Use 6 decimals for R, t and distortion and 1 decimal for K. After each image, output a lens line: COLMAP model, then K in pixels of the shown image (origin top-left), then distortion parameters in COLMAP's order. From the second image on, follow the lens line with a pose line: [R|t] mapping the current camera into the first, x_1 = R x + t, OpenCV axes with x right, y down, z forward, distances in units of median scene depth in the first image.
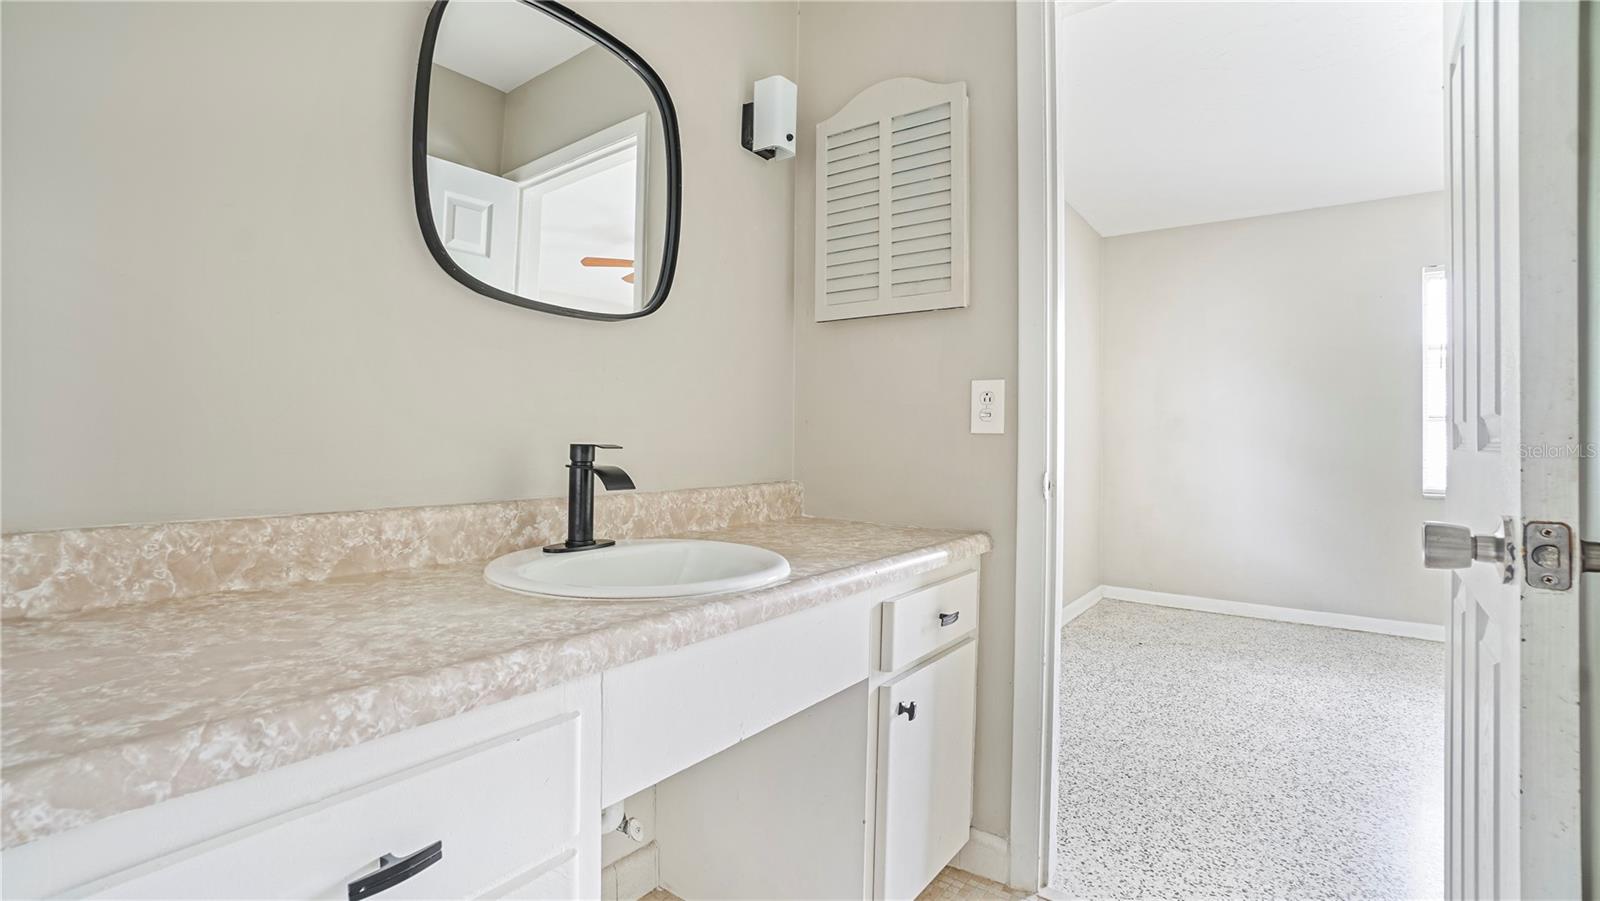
lens RADIAL K [[712.4, 0, 772.0], [0, 712.4, 443.0], [0, 0, 1]] dist [-0.060774, 0.021393]
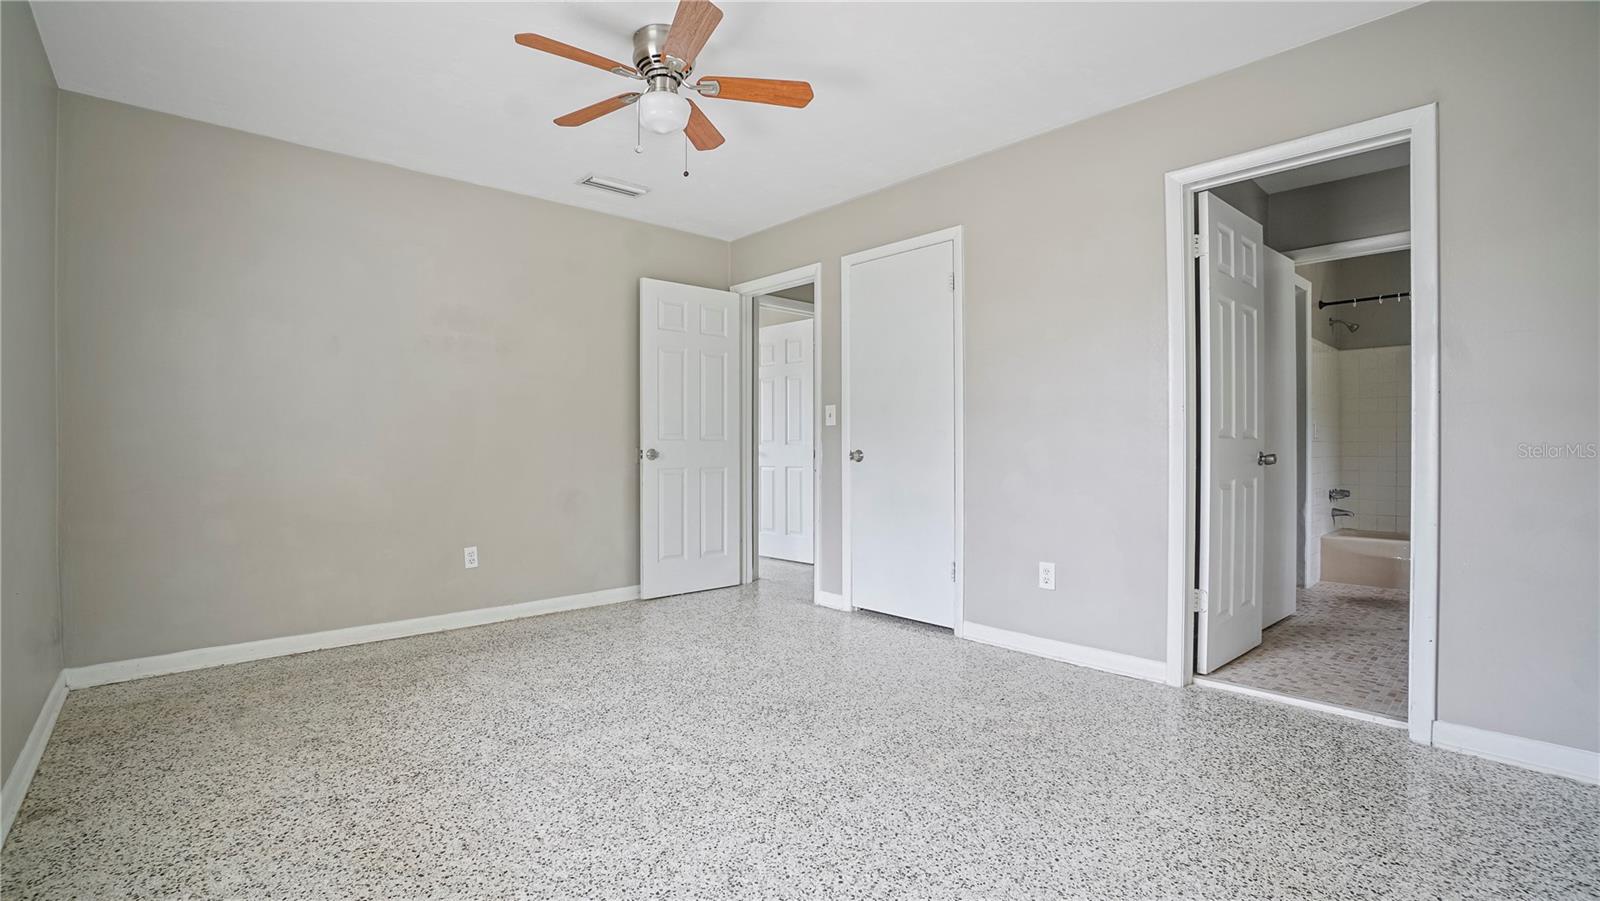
lens RADIAL K [[712.4, 0, 772.0], [0, 712.4, 443.0], [0, 0, 1]] dist [-0.060774, 0.021393]
pose [[-0.983027, -0.008925, 0.183244, 1.119511], [-0.009559, 0.999951, -0.002578, 0.028835], [-0.183212, -0.004285, -0.983064, 2.033936]]
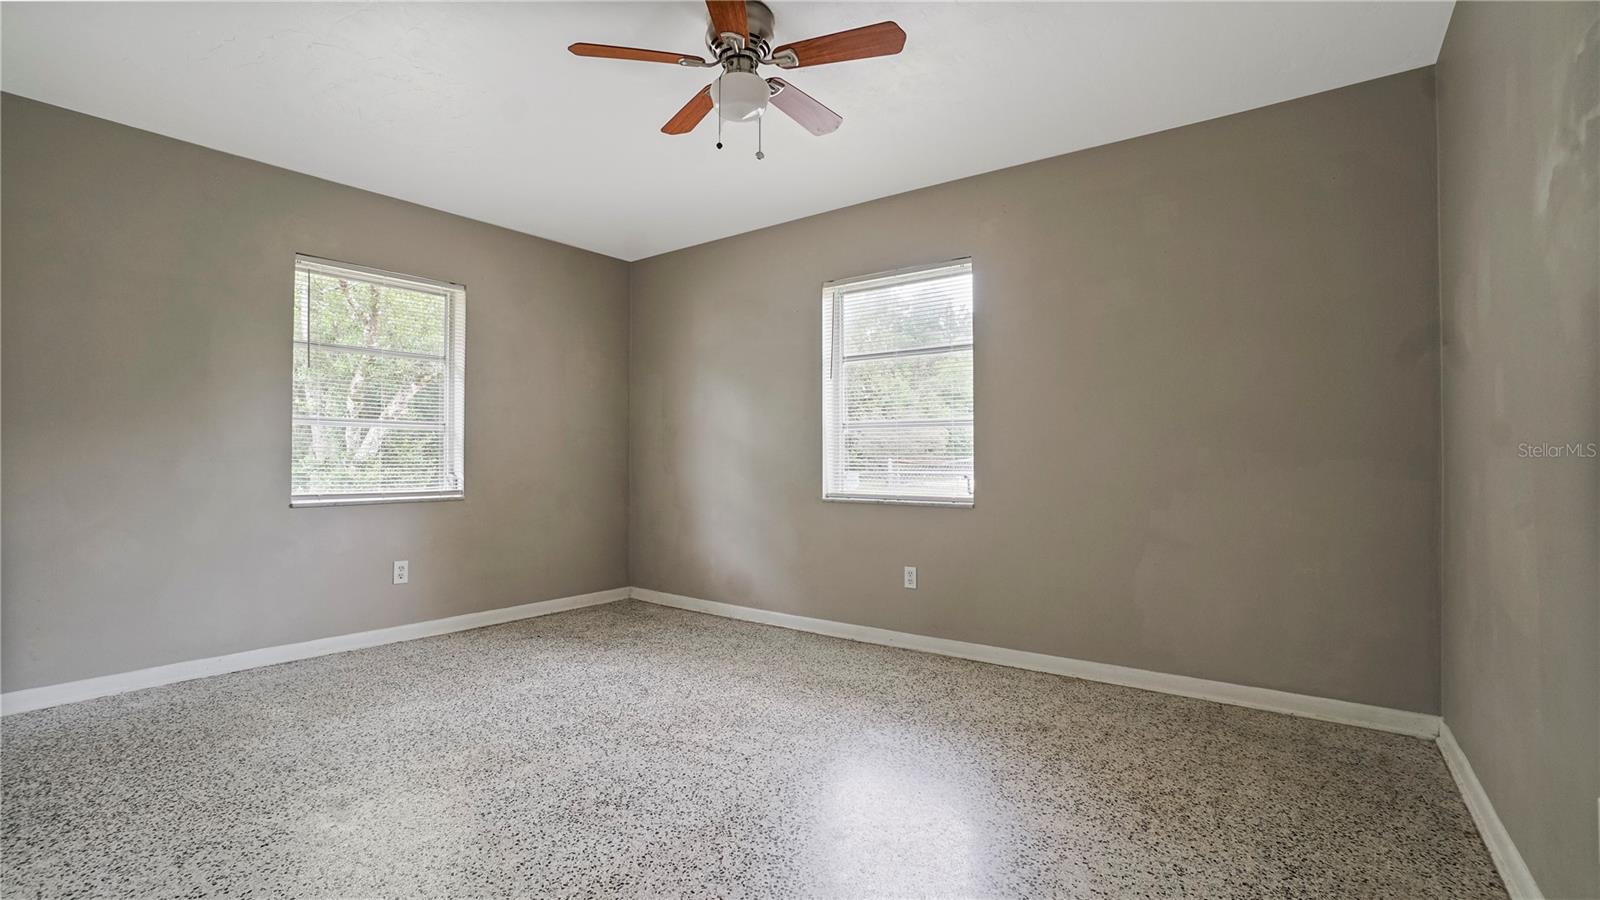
lens RADIAL K [[712.4, 0, 772.0], [0, 712.4, 442.5], [0, 0, 1]] dist [-0.060774, 0.021393]
pose [[0.999930, -0.011196, -0.003861, 1.570679], [0.011114, 0.999726, -0.020599, 0.021065], [0.004091, 0.020555, 0.999780, -0.178936]]
